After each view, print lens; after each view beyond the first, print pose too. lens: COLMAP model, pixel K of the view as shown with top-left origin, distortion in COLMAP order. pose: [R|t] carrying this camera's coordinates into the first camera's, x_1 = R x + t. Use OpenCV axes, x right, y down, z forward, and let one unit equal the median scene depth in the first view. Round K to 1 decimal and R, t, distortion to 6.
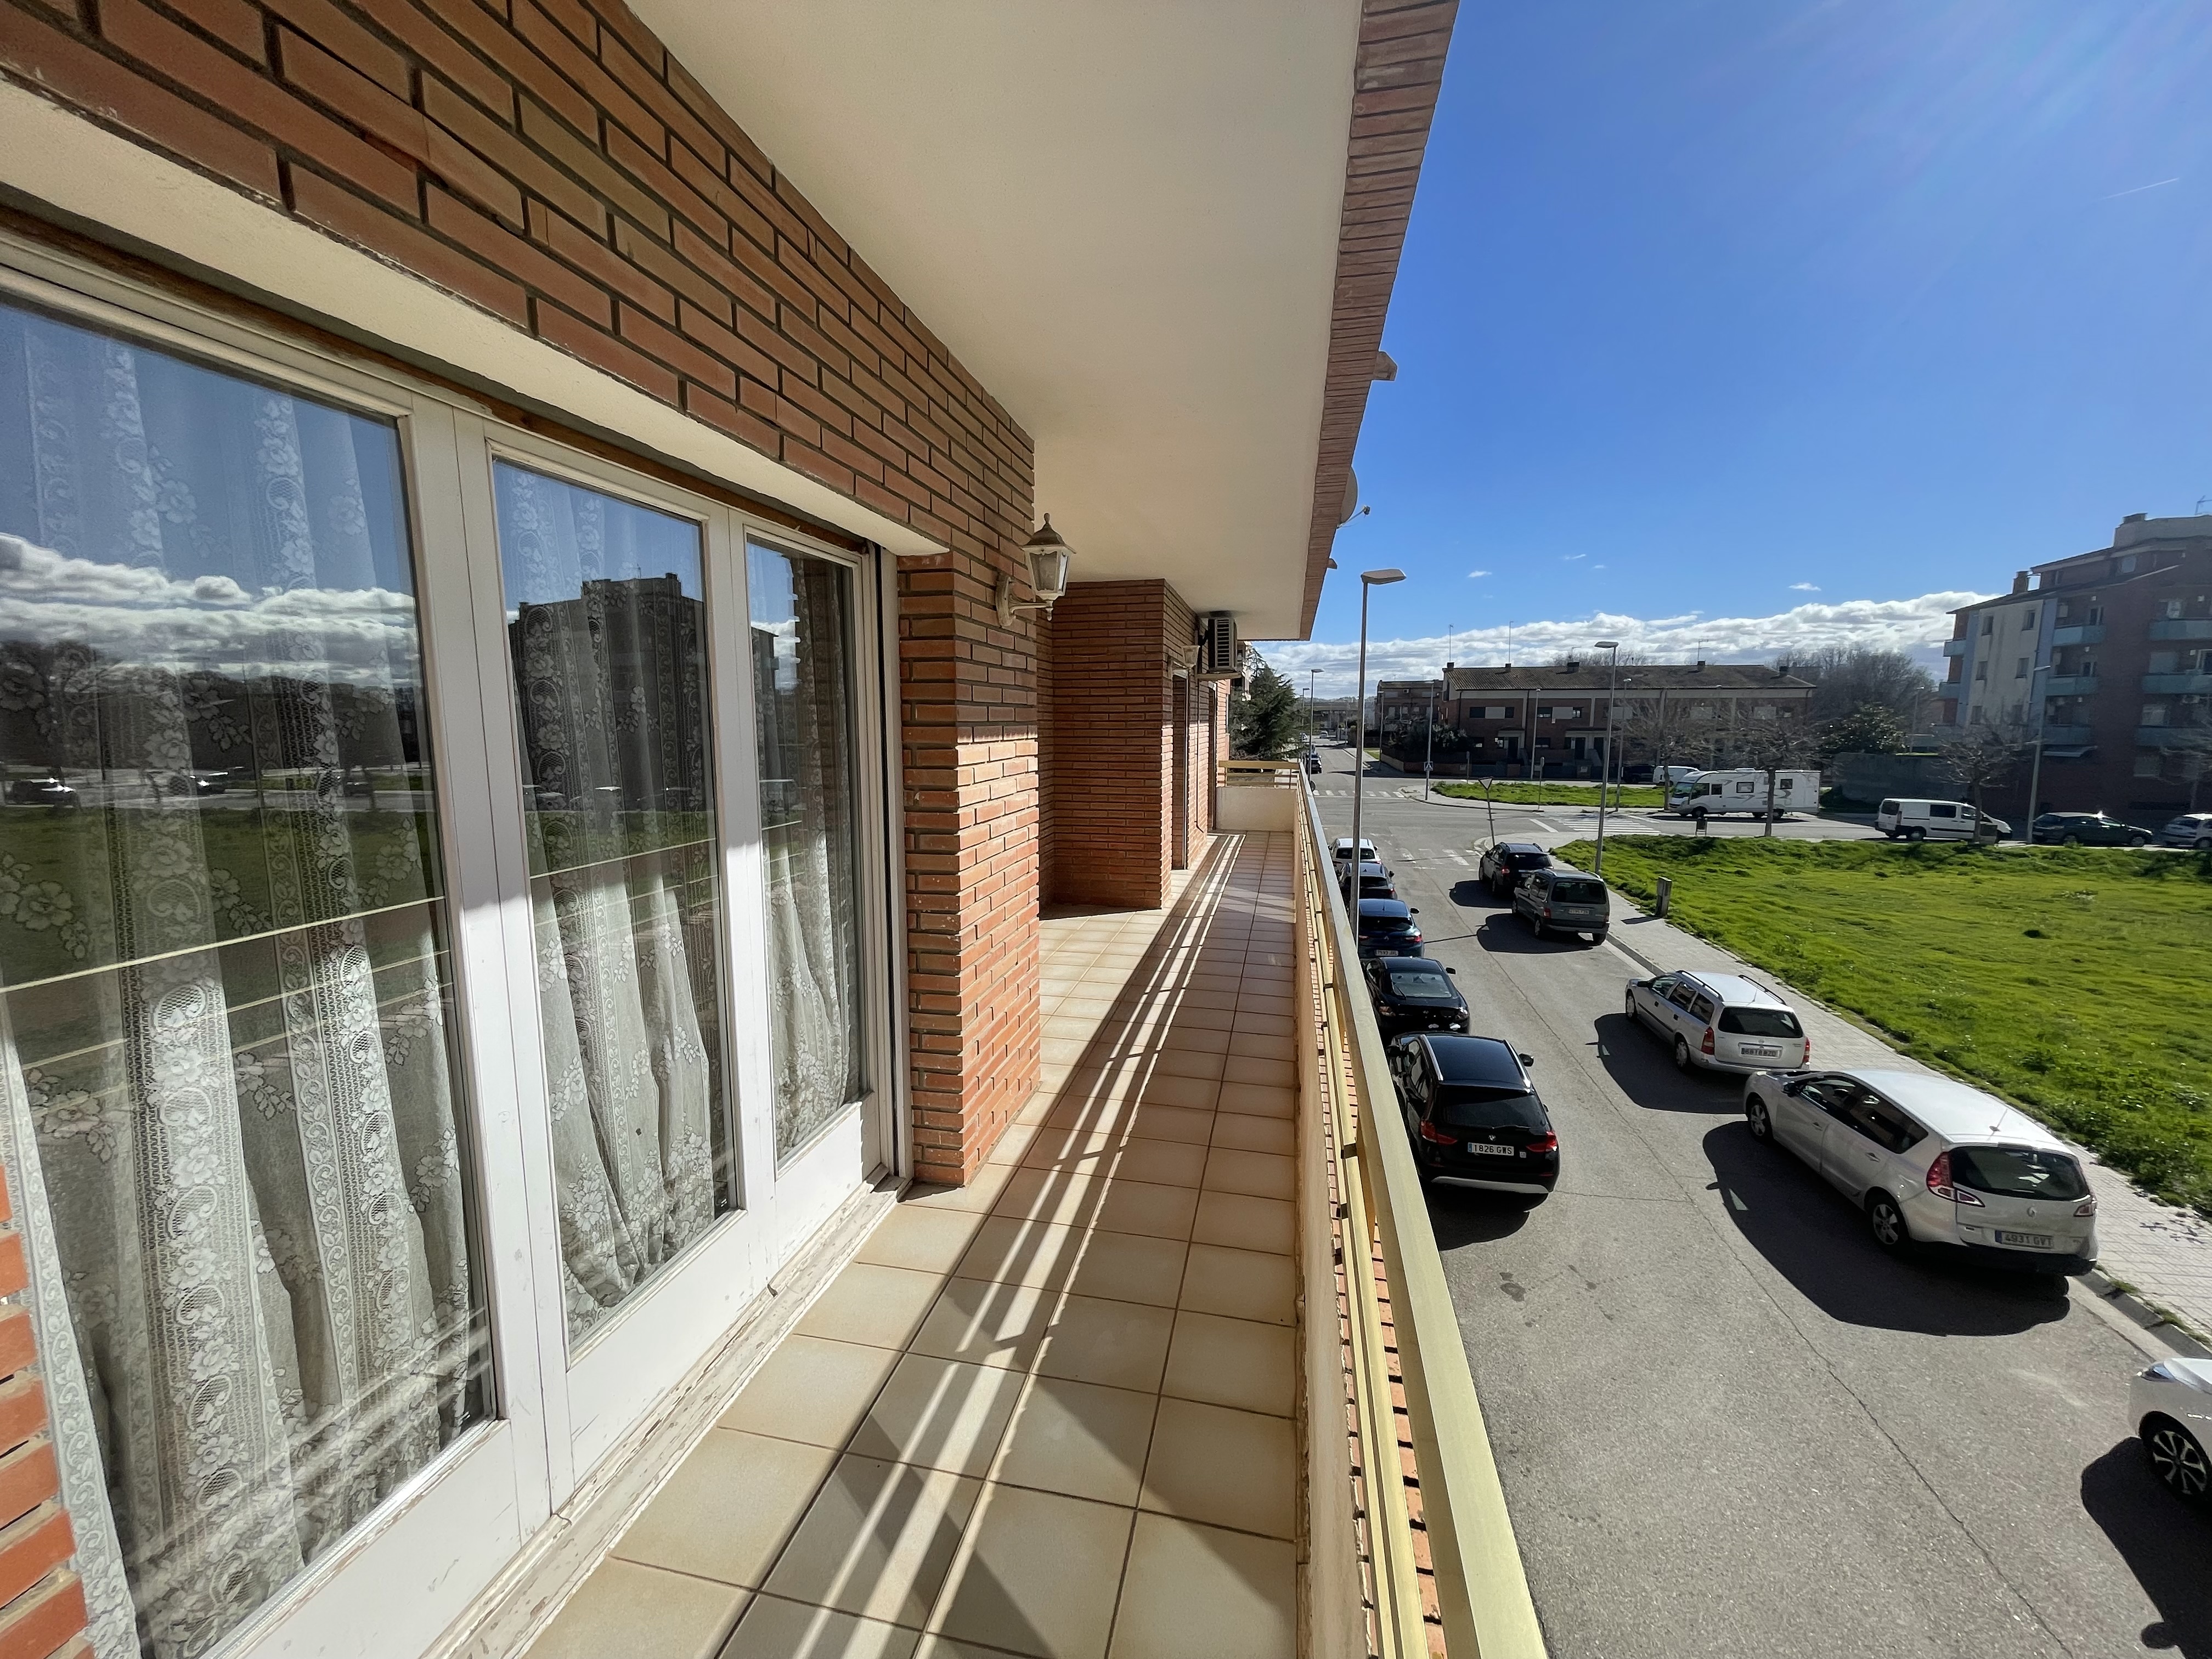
lens RADIAL K [[897.8, 0, 1087.4], [0, 897.8, 832.2], [0, 0, 1]] dist [-0.003594, 0.001343]
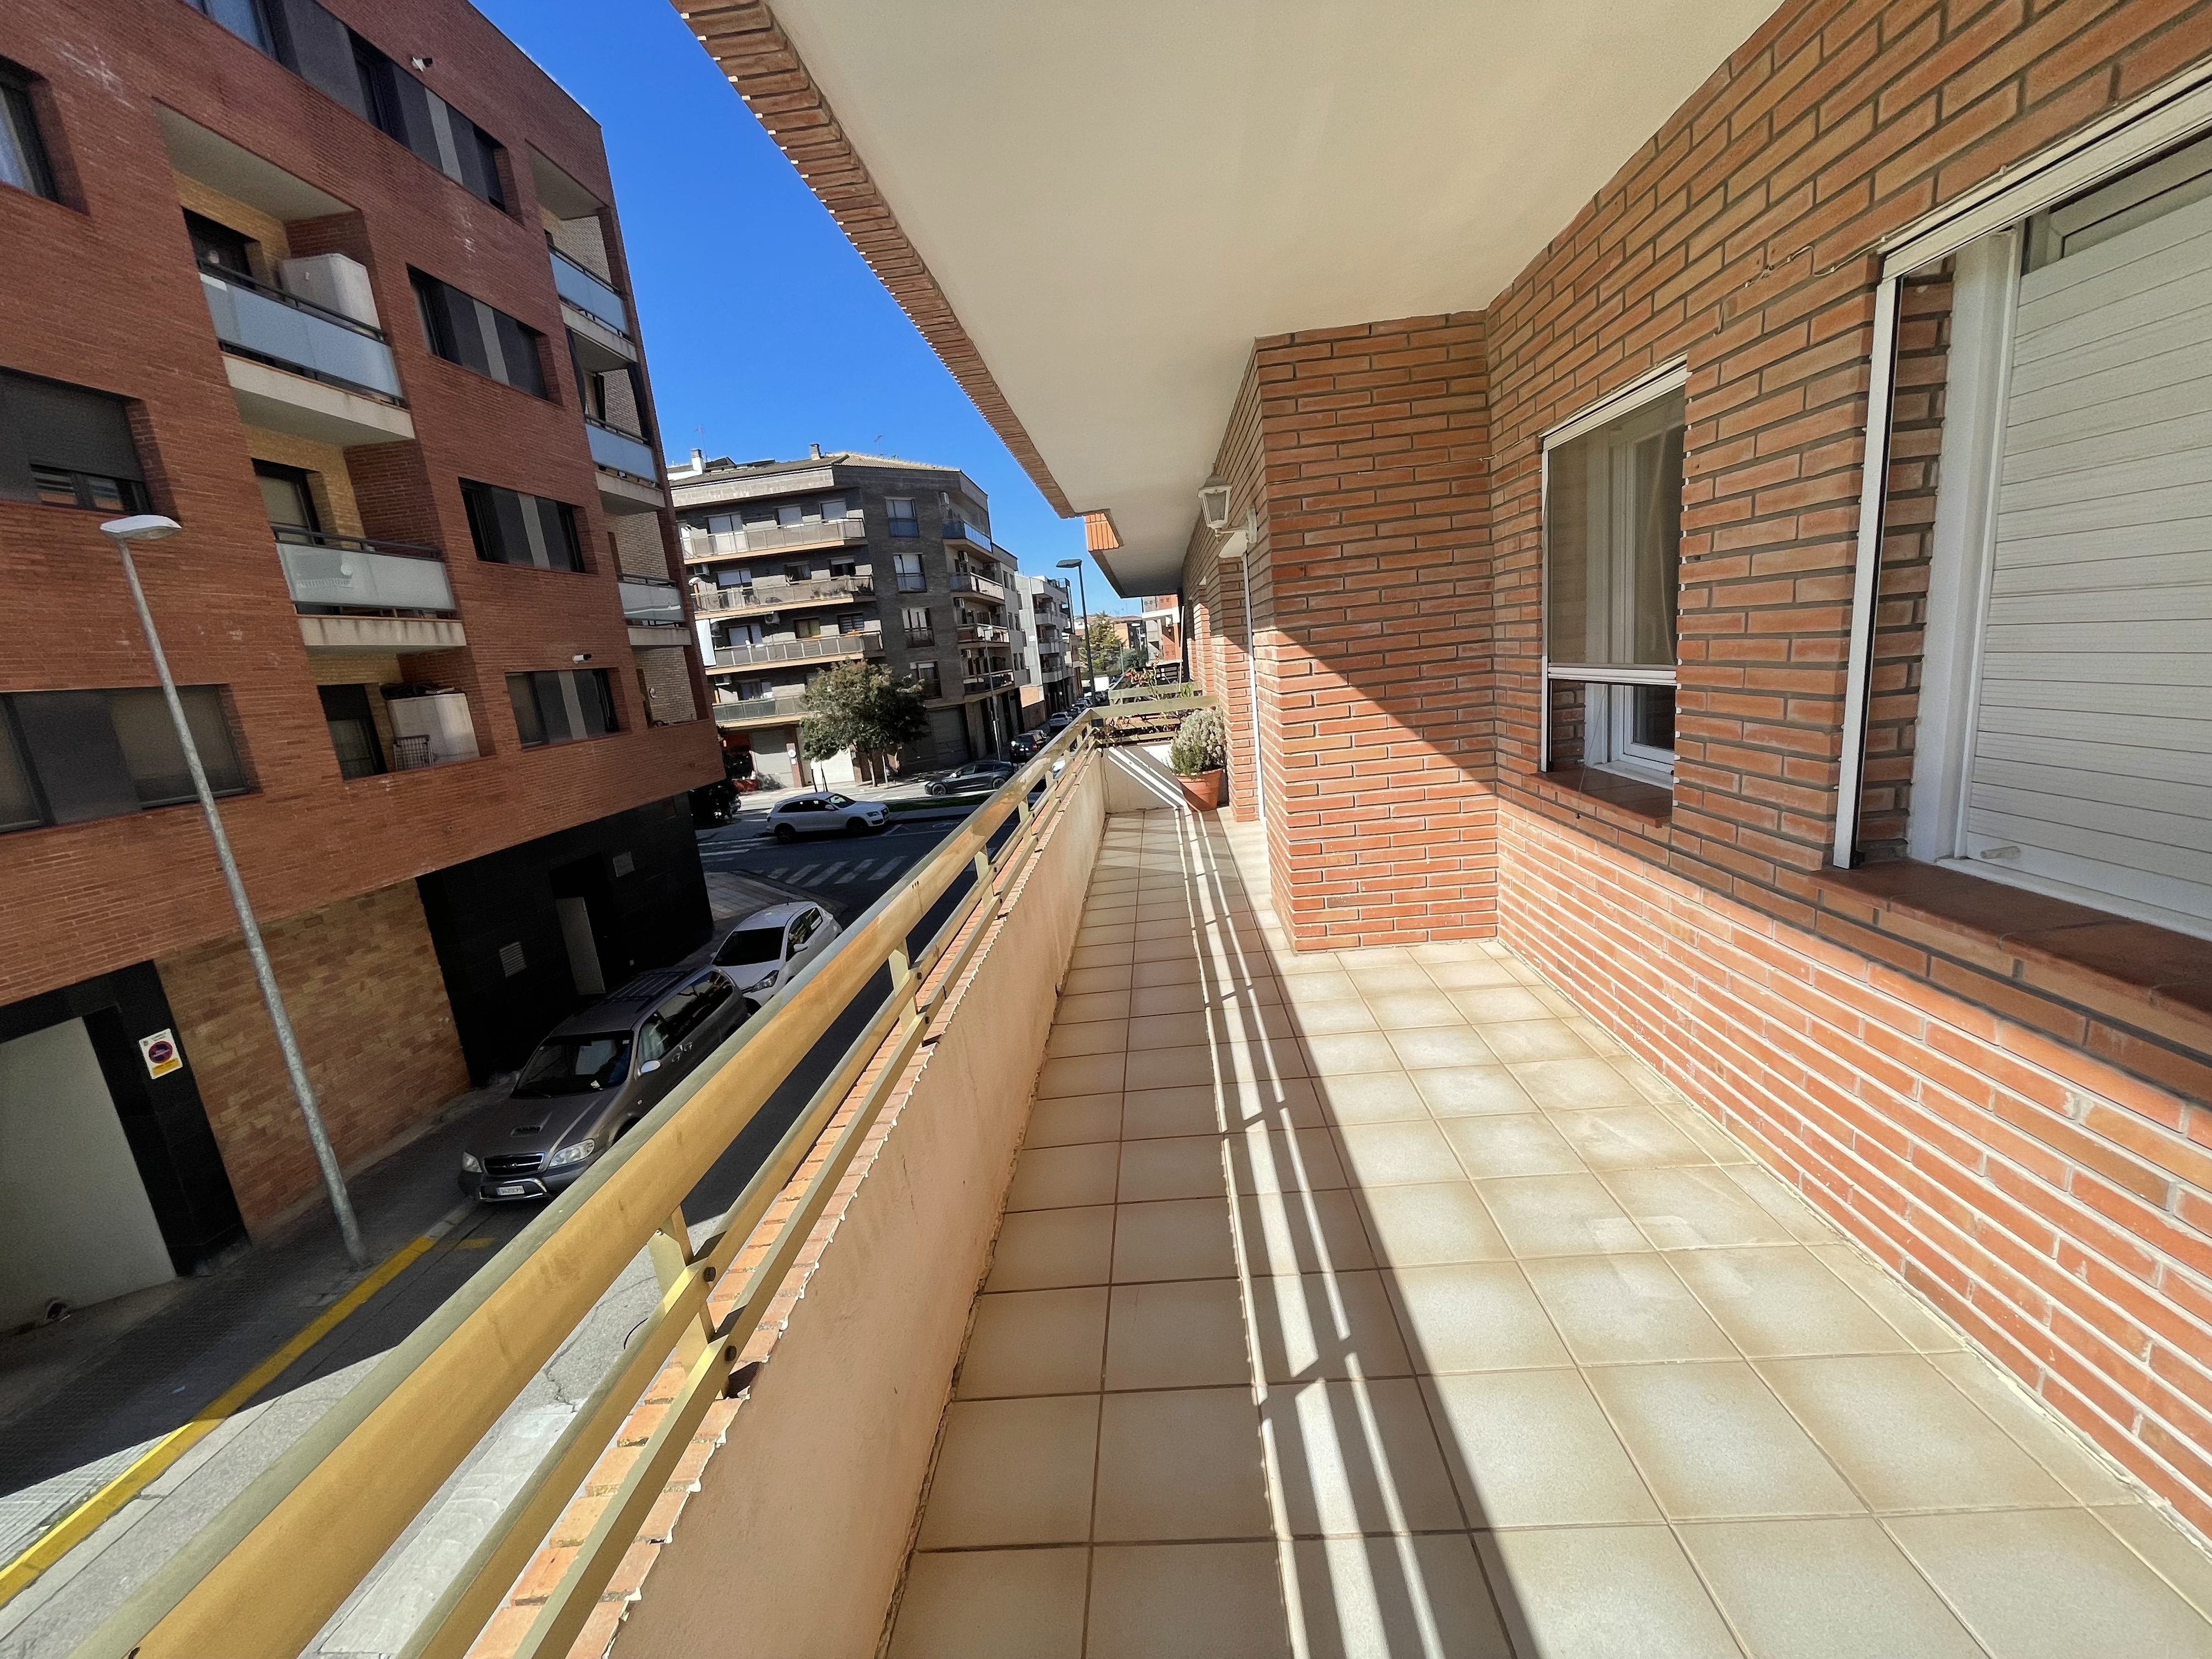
lens RADIAL K [[897.8, 0, 1109.0], [0, 897.8, 840.5], [0, 0, 1]] dist [-0.003594, 0.001343]
pose [[-0.980822, 0.130203, -0.145039, 0.193898], [0.078756, 0.945437, 0.316143, -0.131351], [0.178288, 0.298658, -0.937559, 1.228529]]
